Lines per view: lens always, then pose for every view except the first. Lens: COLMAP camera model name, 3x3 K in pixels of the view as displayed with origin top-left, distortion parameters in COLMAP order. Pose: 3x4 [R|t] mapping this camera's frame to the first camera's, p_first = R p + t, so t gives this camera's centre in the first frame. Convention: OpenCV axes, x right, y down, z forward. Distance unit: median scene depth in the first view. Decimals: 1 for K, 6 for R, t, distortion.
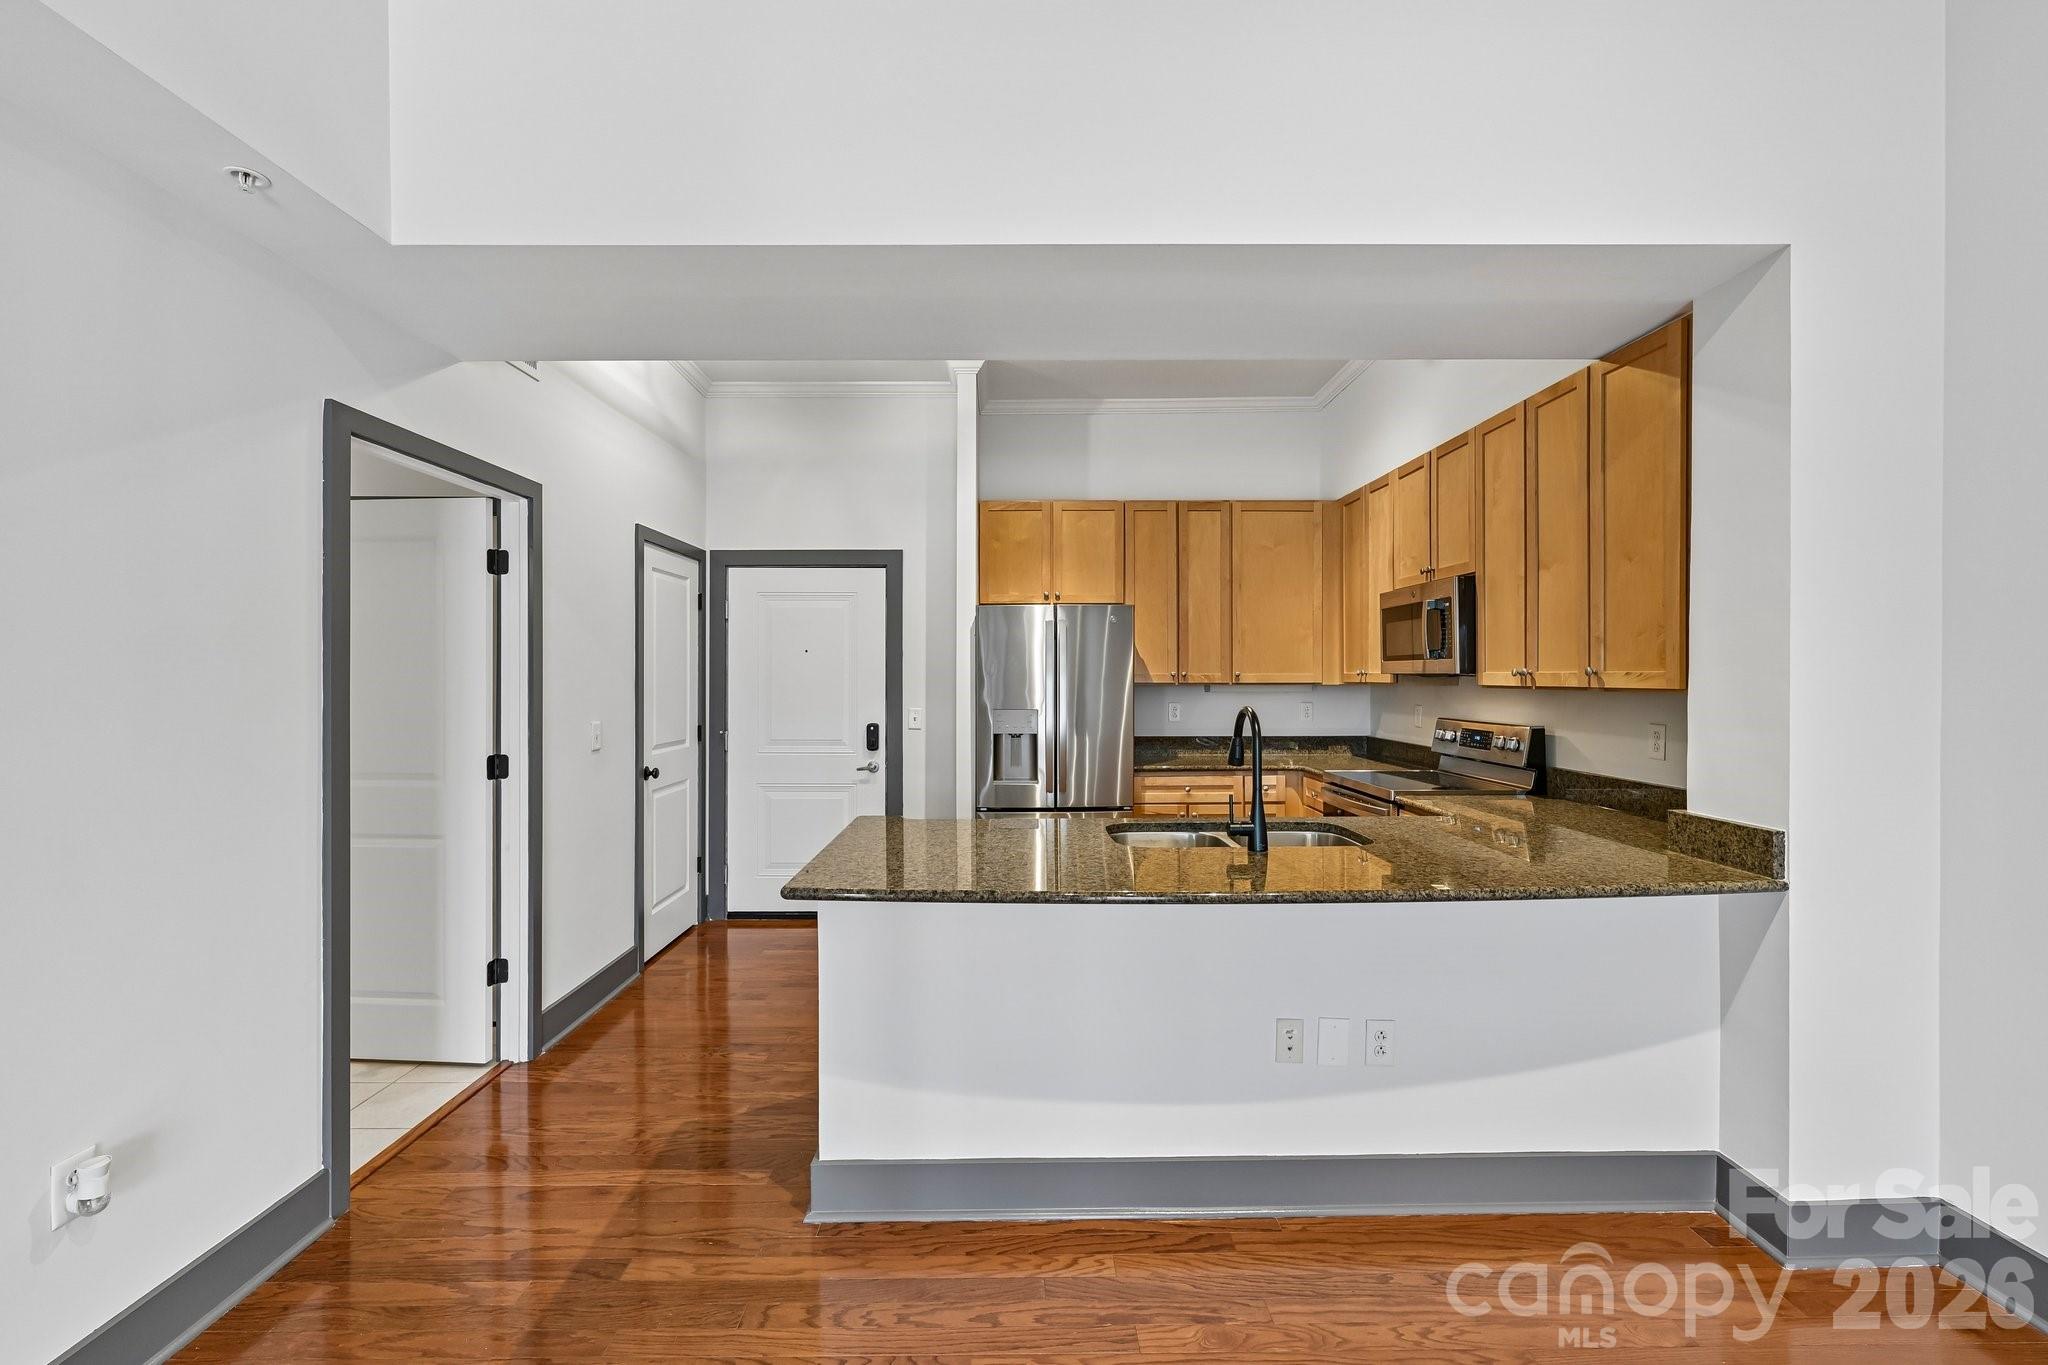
lens RADIAL K [[869.1, 0, 1016.2], [0, 869.1, 672.8], [0, 0, 1]] dist [-0.000723, 0.000037]
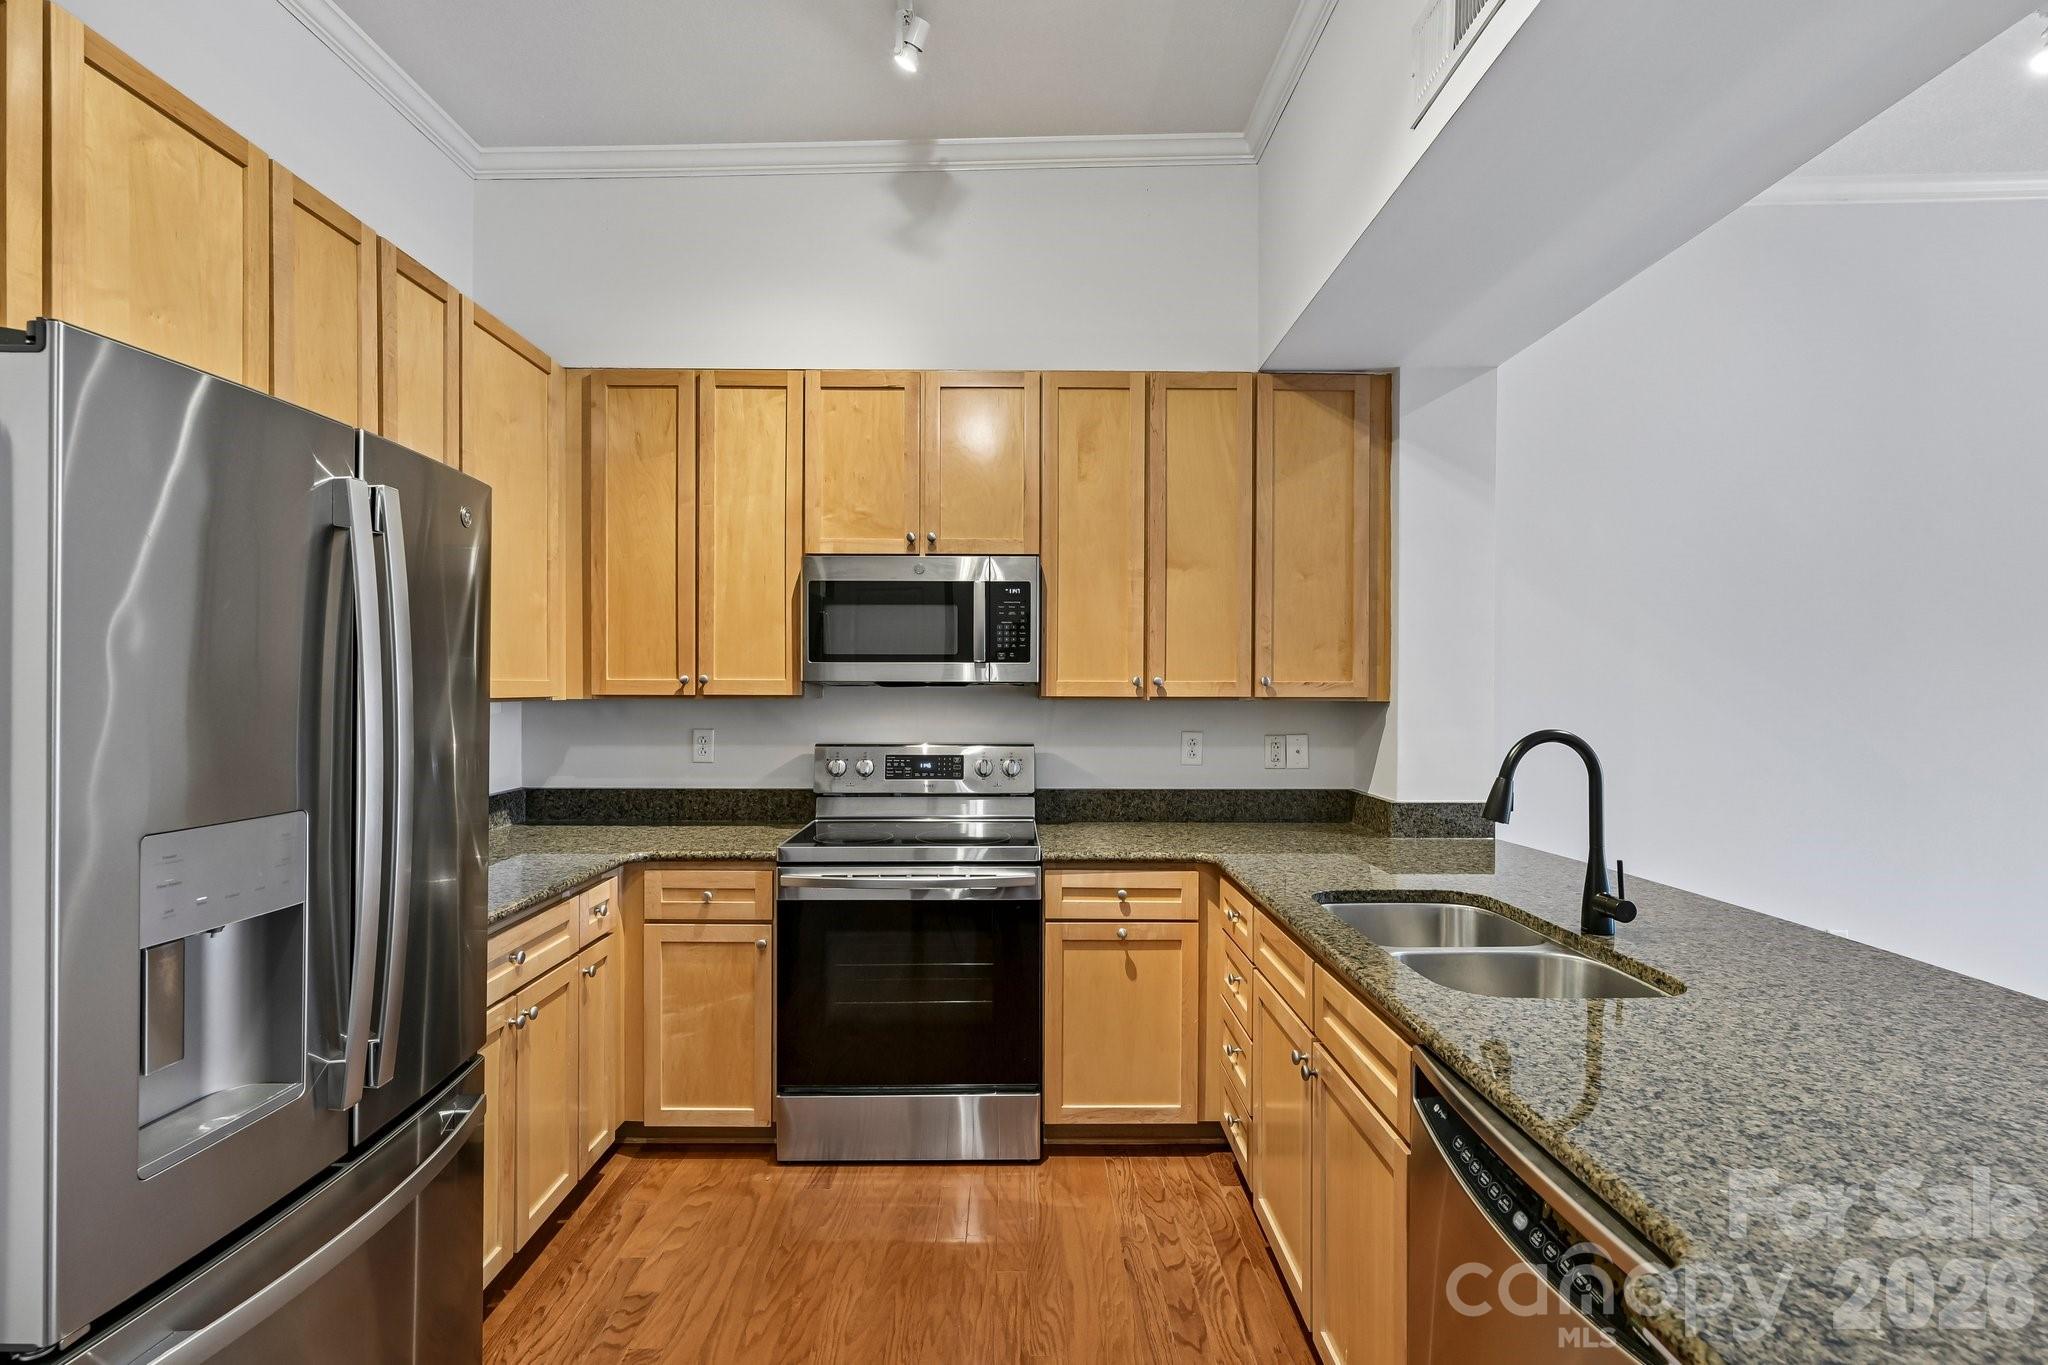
lens RADIAL K [[940.3, 0, 1017.6], [0, 940.3, 691.2], [0, 0, 1]] dist [-0.000583, 0.000264]
pose [[0.000505, -0.005171, 0.999987, -0.277602], [-0.005520, 0.999971, 0.005173, 0.004051], [-0.999985, -0.005523, 0.000477, 0.844622]]
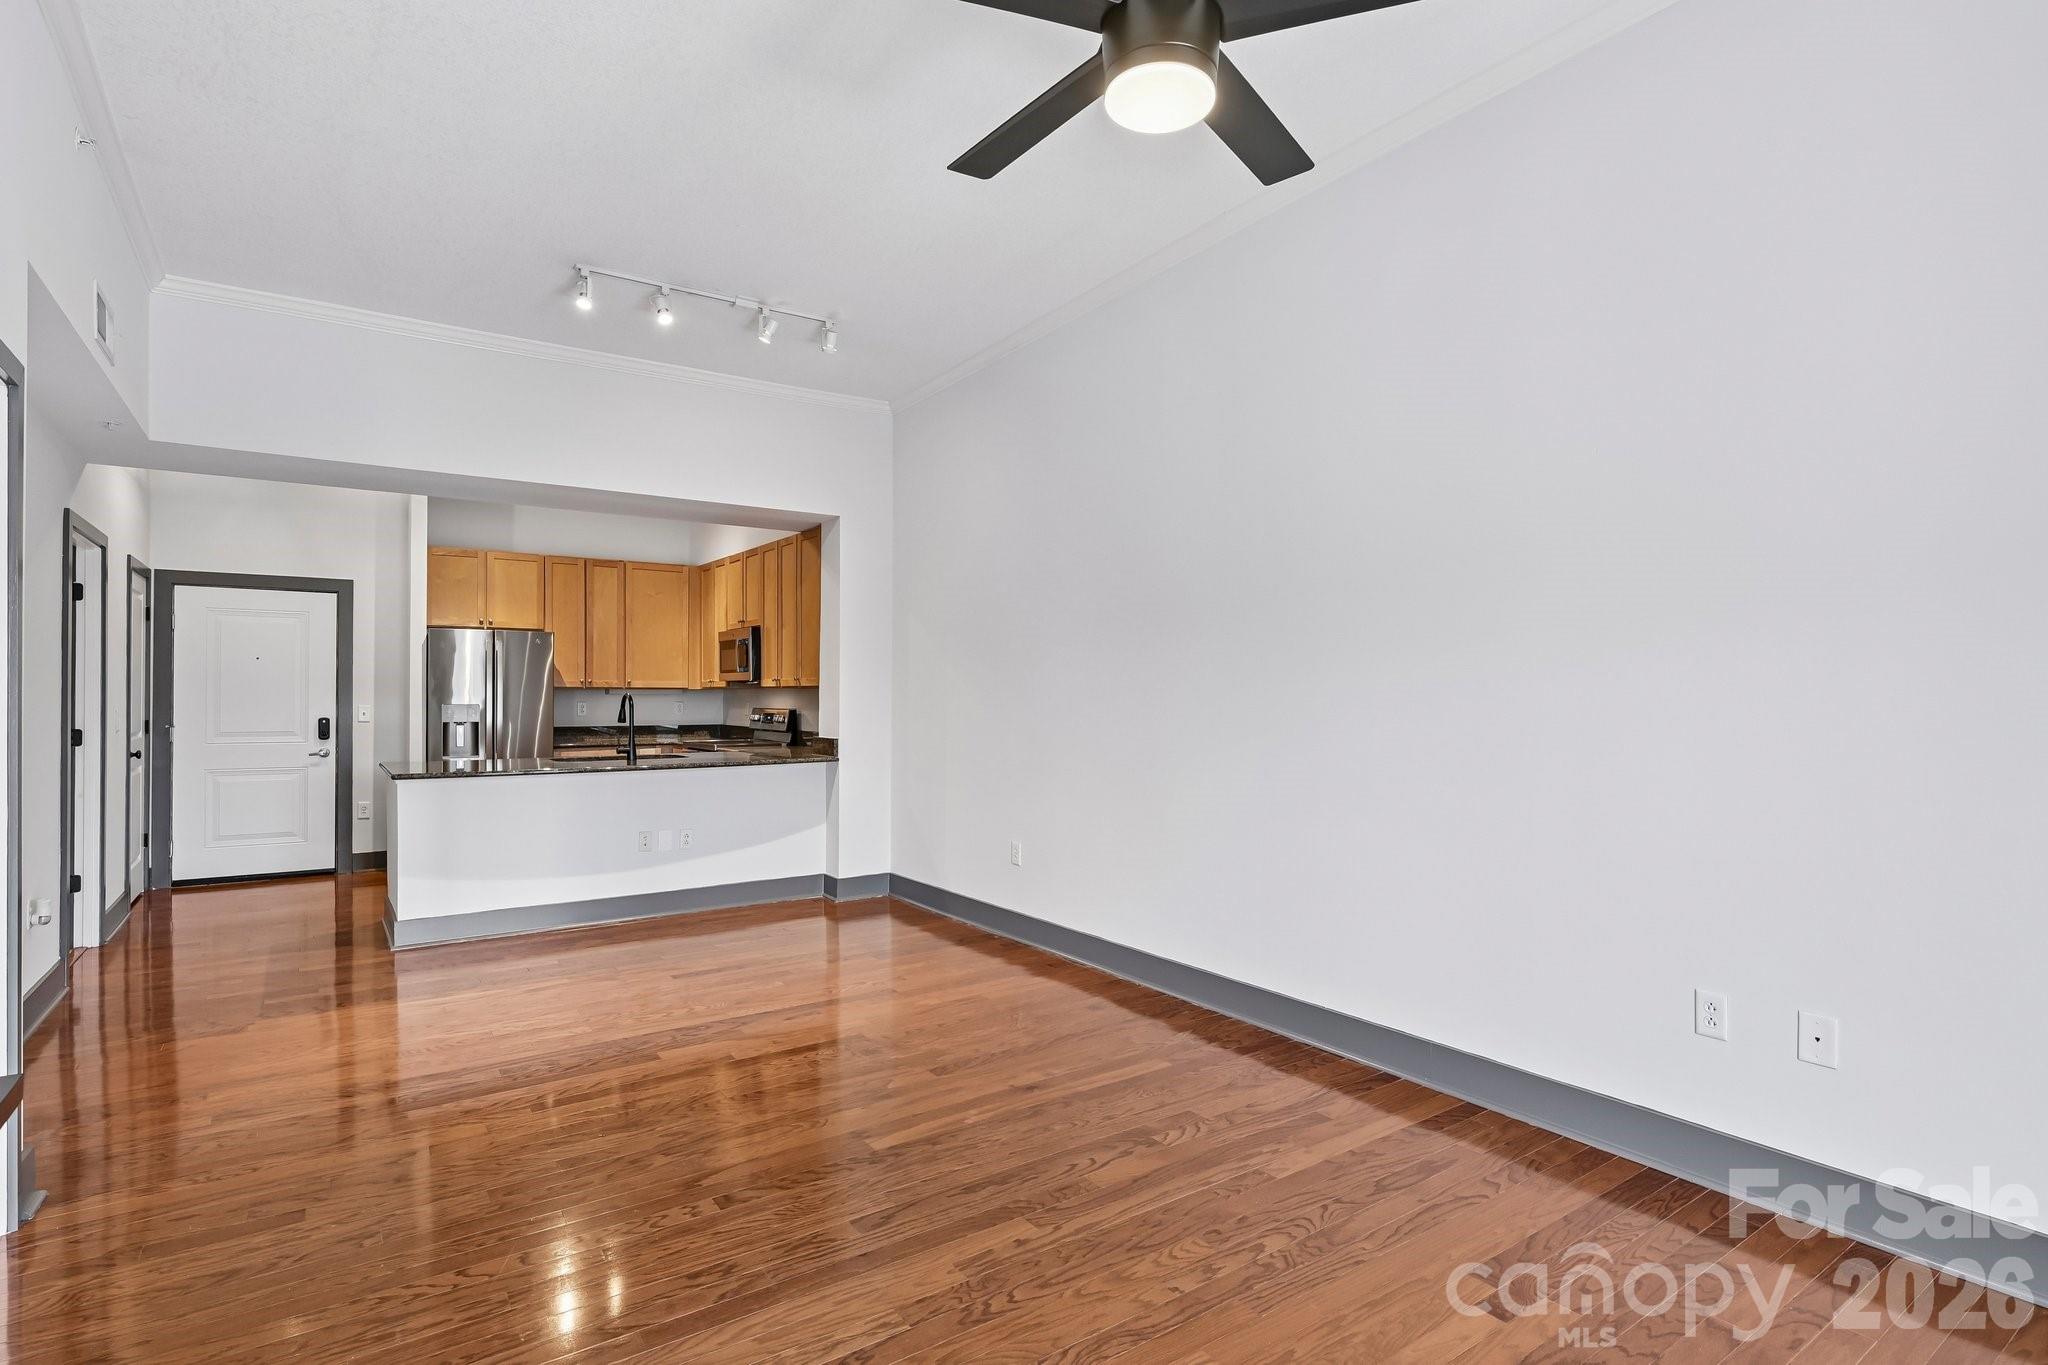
lens RADIAL K [[1015.5, 0, 1019.3], [0, 1015.5, 691.4], [0, 0, 1]] dist [-0.003062, 0.000683]
pose [[0.824548, 0.004784, 0.565772, -0.196160], [-0.005008, 0.999987, -0.001157, 0.020222], [-0.565770, -0.001879, 0.824561, -0.900837]]
